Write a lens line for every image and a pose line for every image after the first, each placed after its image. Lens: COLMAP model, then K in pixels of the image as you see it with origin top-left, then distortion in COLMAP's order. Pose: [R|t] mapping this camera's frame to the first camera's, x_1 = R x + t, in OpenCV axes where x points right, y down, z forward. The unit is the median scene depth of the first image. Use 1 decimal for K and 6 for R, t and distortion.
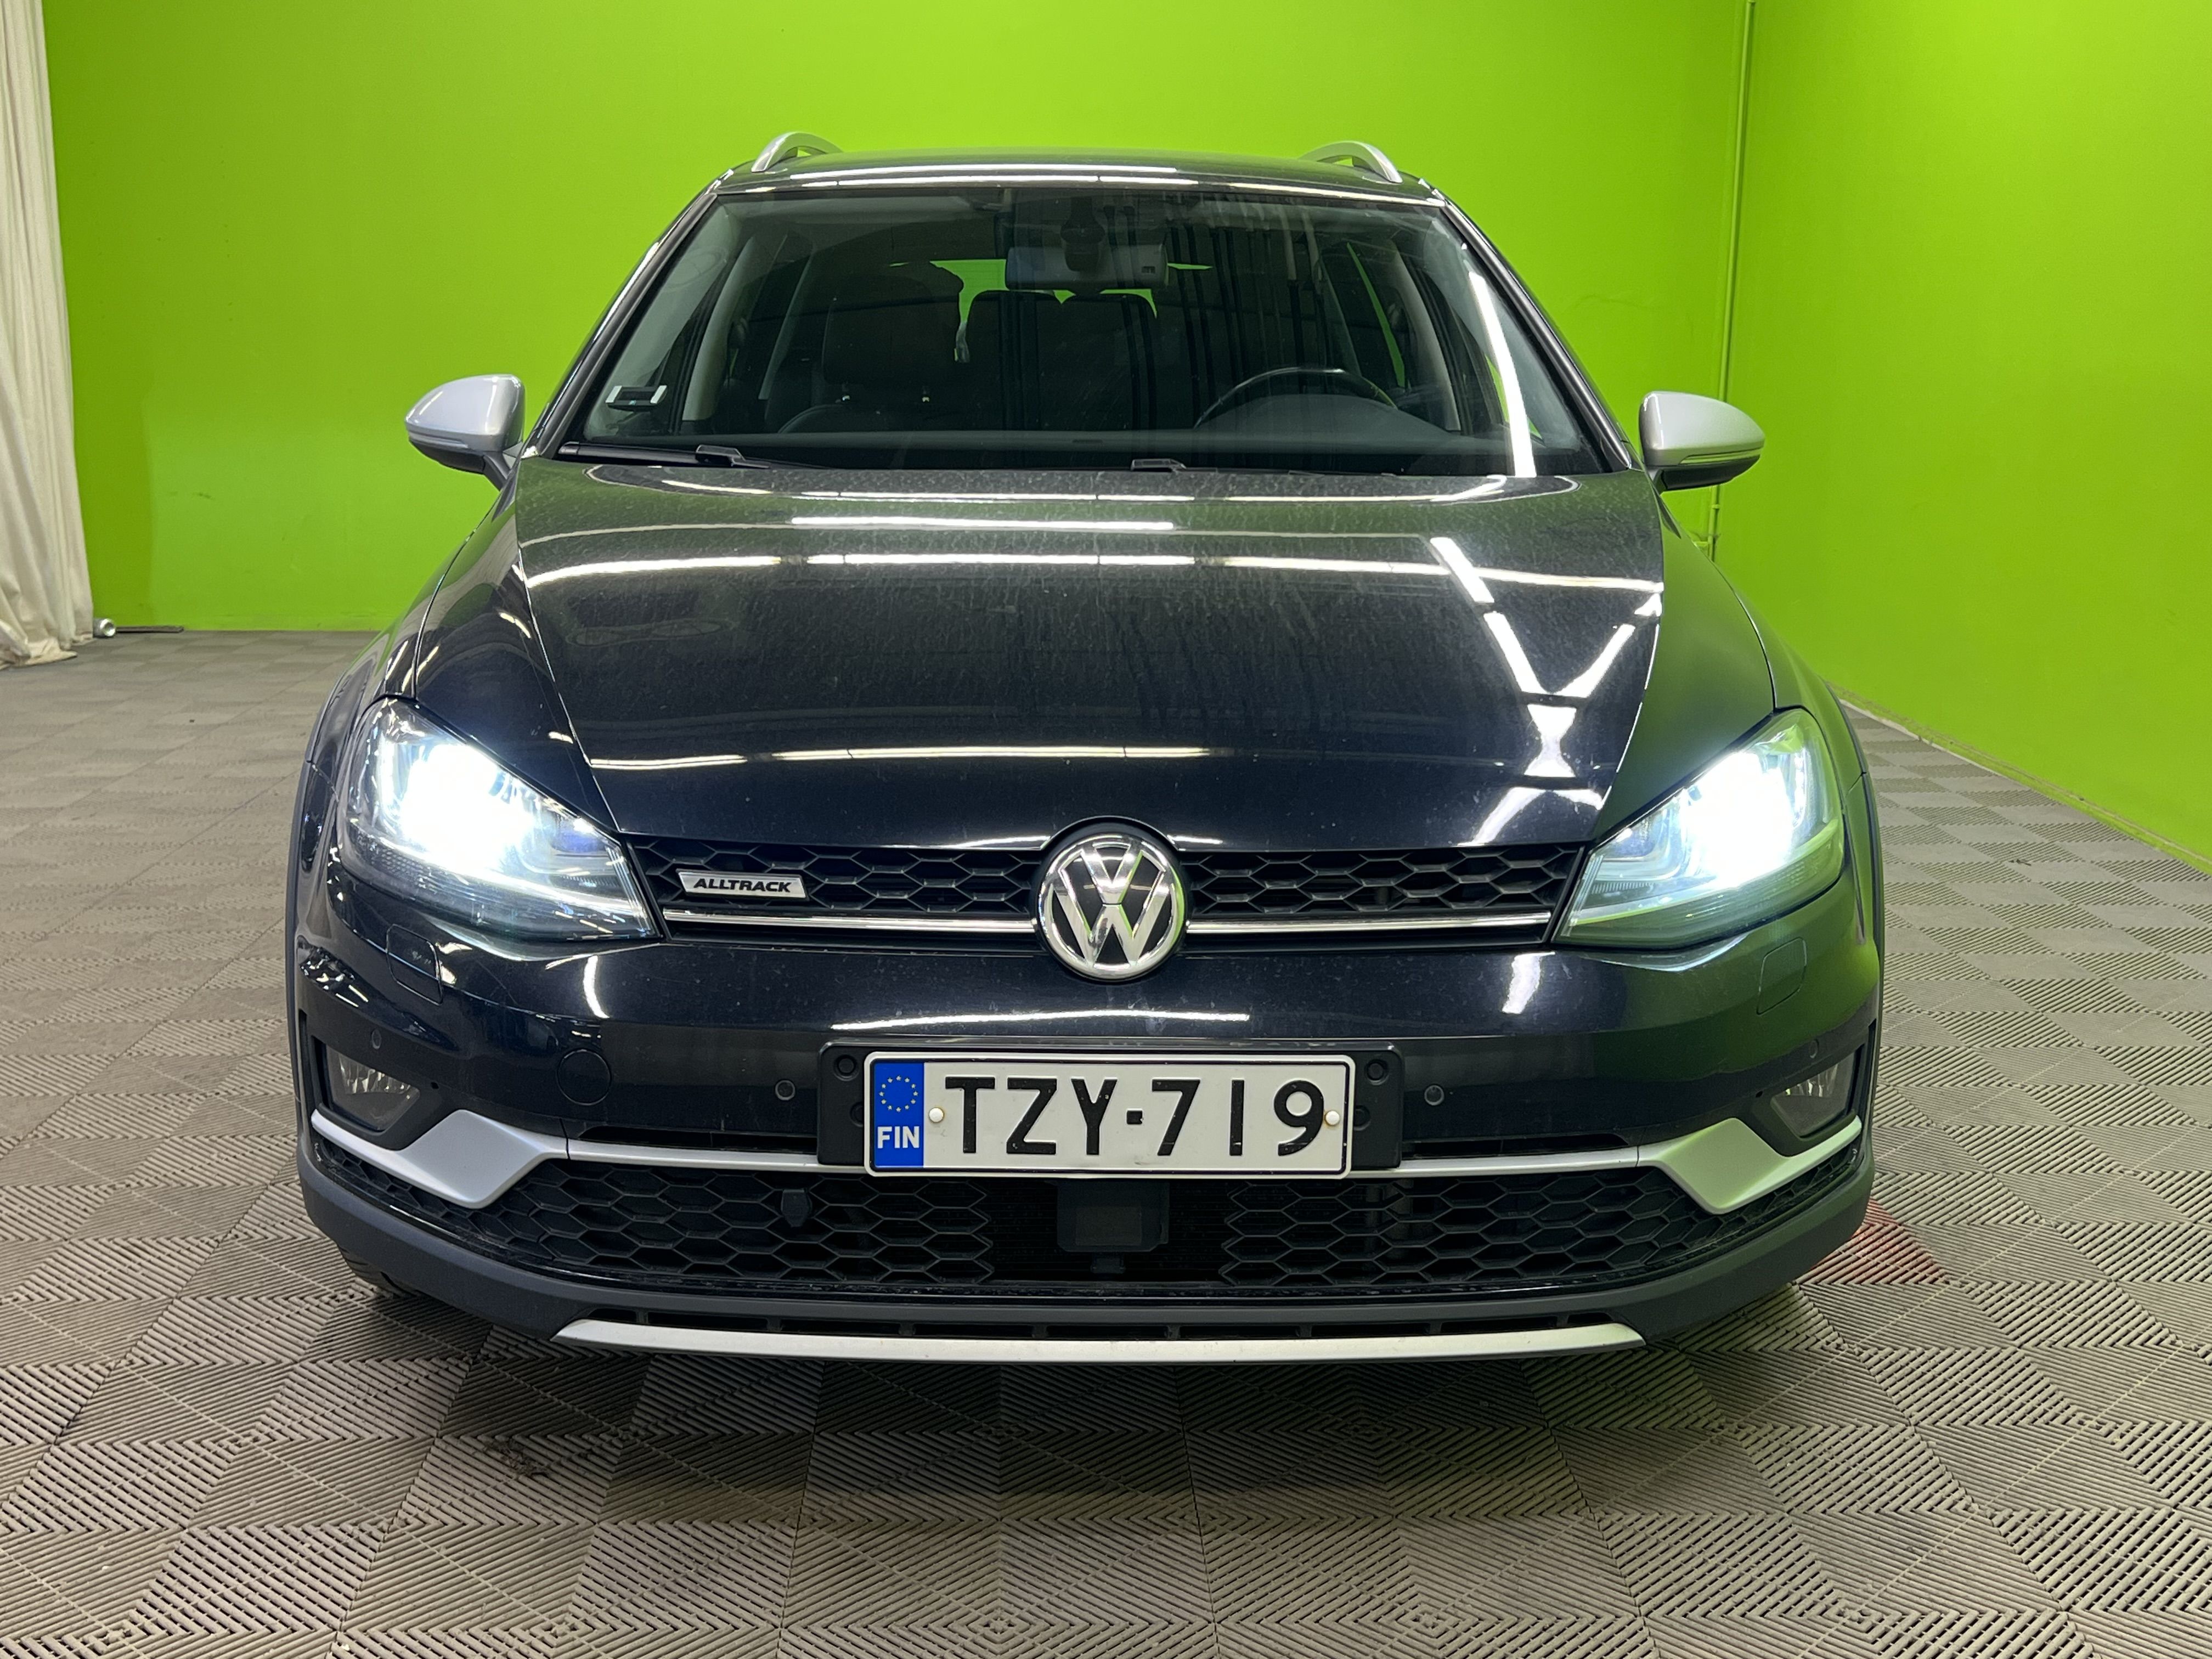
lens RADIAL K [[2507.1, 0, 1106.0], [0, 2507.1, 829.5], [0, 0, 1]] dist [0.072134, -0.005928]
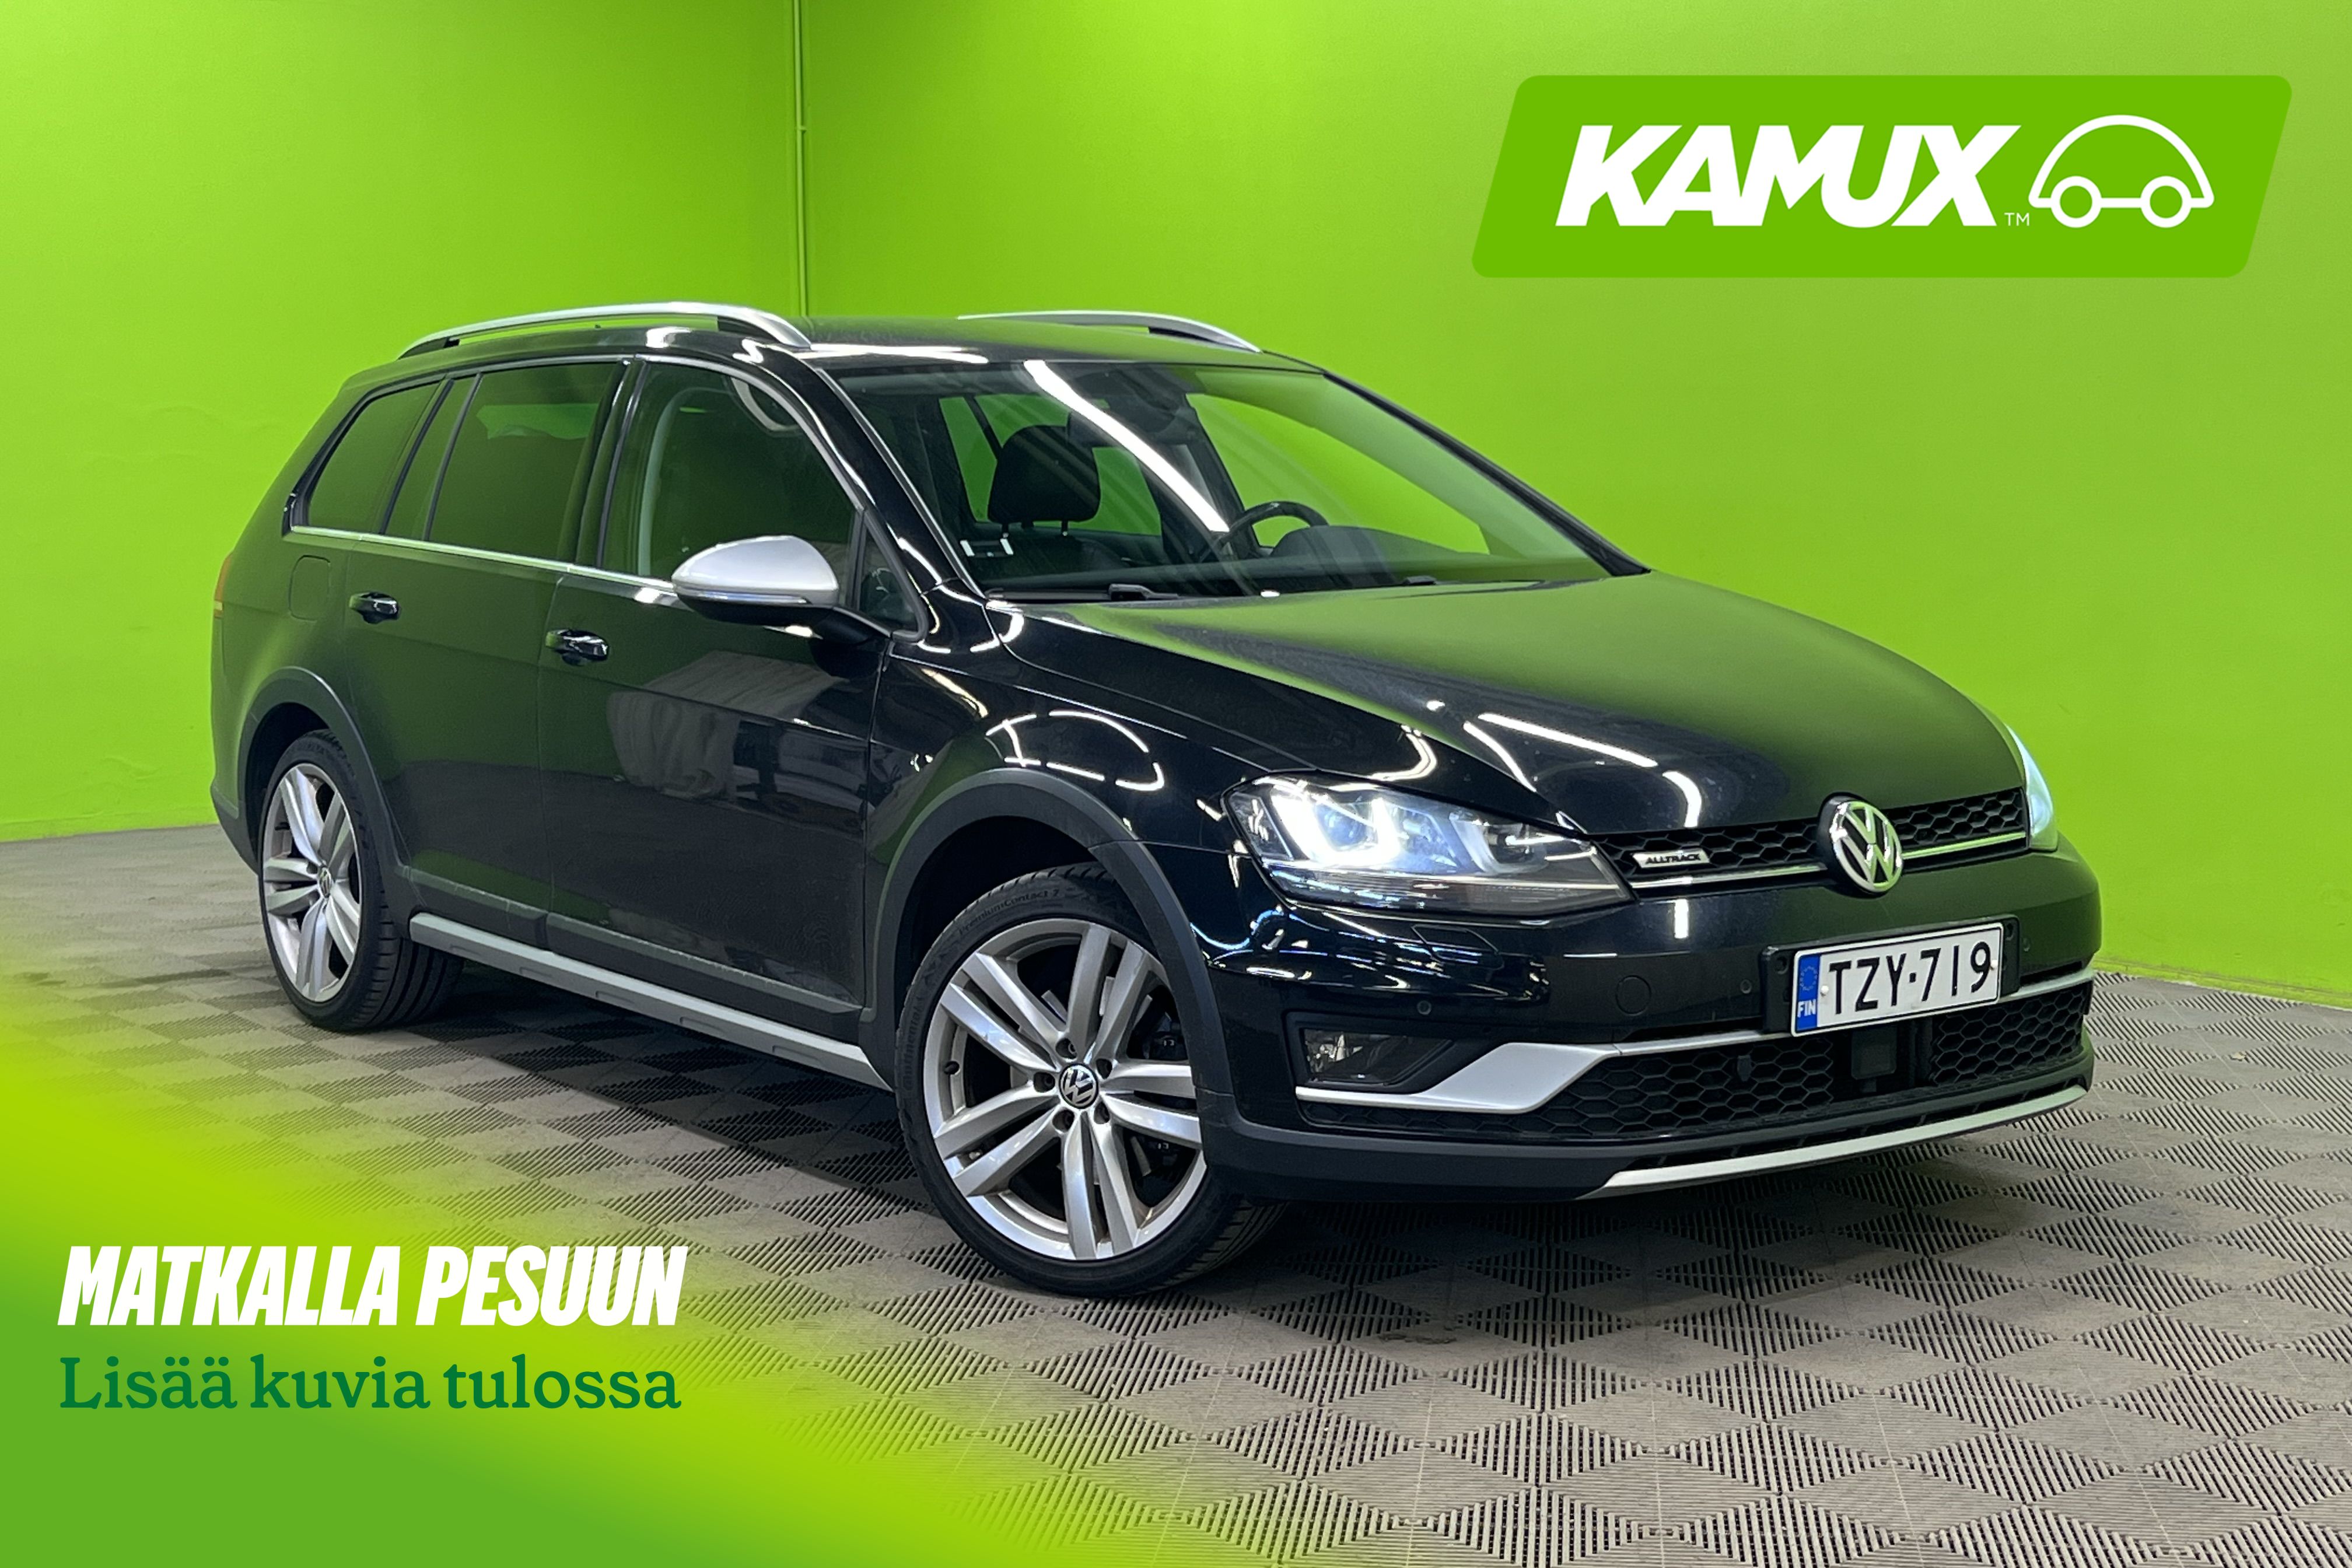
lens RADIAL K [[3038.5, 0, 1176.0], [0, 3038.5, 784.0], [0, 0, 1]] dist [0.009256, 0.004200]
pose [[0.850180, -0.090918, 0.518583, -1.337337], [0.133807, 0.989948, -0.045811, 0.021758], [-0.509205, 0.108338, 0.853799, -0.383941]]
